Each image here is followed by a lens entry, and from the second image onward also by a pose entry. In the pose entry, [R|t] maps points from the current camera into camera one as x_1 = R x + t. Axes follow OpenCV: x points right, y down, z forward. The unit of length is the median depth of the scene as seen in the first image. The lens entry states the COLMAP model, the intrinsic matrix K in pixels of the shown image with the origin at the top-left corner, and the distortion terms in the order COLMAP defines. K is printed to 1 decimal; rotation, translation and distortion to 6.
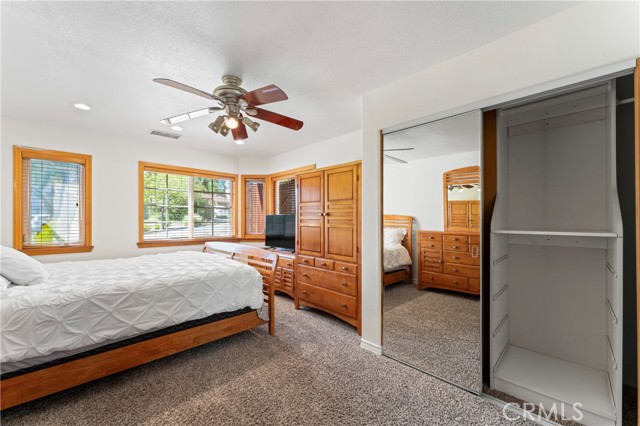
lens RADIAL K [[255.7, 0, 315.9], [0, 255.7, 218.8], [0, 0, 1]] dist [0.001524, -0.000384]
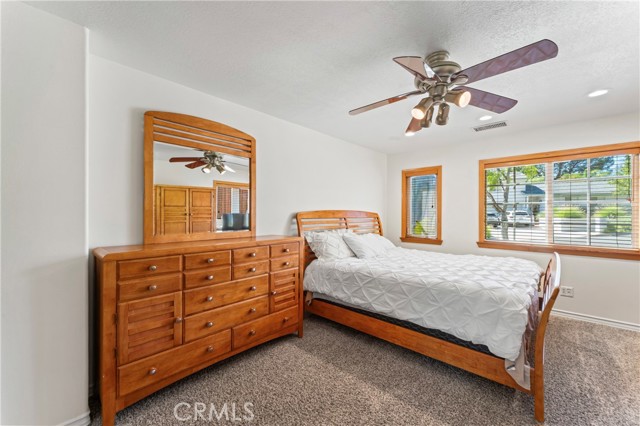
lens RADIAL K [[255.7, 0, 315.7], [0, 255.7, 212.6], [0, 0, 1]] dist [0.001524, -0.000384]
pose [[0.051147, -0.008106, -0.998658, 0.478362], [0.002026, 0.999966, -0.008013, -0.026224], [0.998689, -0.001613, 0.051162, 0.549339]]
